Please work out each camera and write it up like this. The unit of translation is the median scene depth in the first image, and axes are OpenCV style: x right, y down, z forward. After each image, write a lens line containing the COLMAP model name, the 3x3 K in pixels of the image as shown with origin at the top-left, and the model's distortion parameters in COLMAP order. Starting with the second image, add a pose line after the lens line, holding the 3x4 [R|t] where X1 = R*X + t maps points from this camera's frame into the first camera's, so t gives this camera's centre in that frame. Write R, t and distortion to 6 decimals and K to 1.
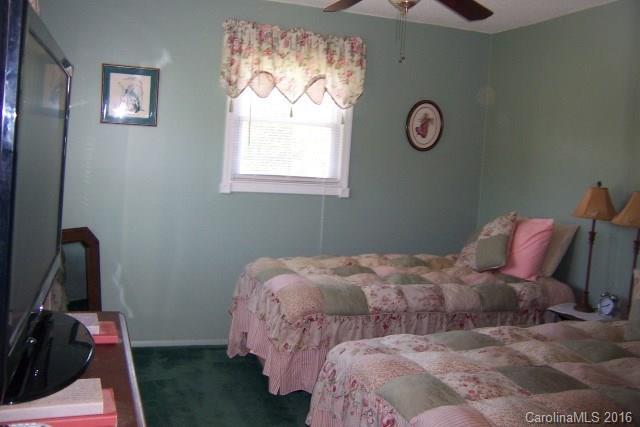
lens RADIAL K [[645.8, 0, 320.0], [0, 645.8, 213.5], [0, 0, 1]] dist [-0.117051, 0.156858]
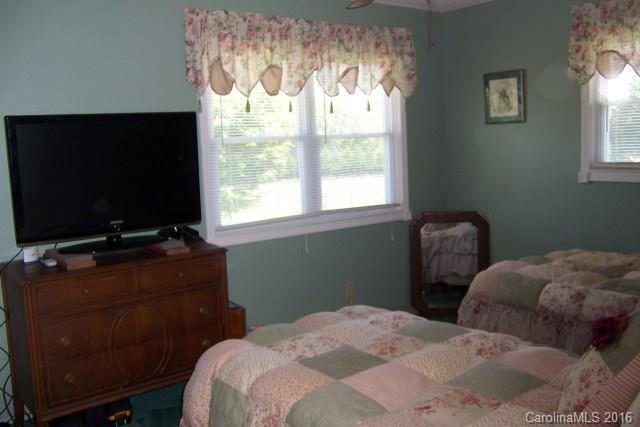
lens RADIAL K [[645.8, 0, 320.0], [0, 645.8, 213.5], [0, 0, 1]] dist [-0.117051, 0.156858]
pose [[0.268044, 0.040322, -0.962562, 0.697482], [-0.040545, 0.998711, 0.030545, 0.001642], [0.962553, 0.030840, 0.269333, 0.366544]]
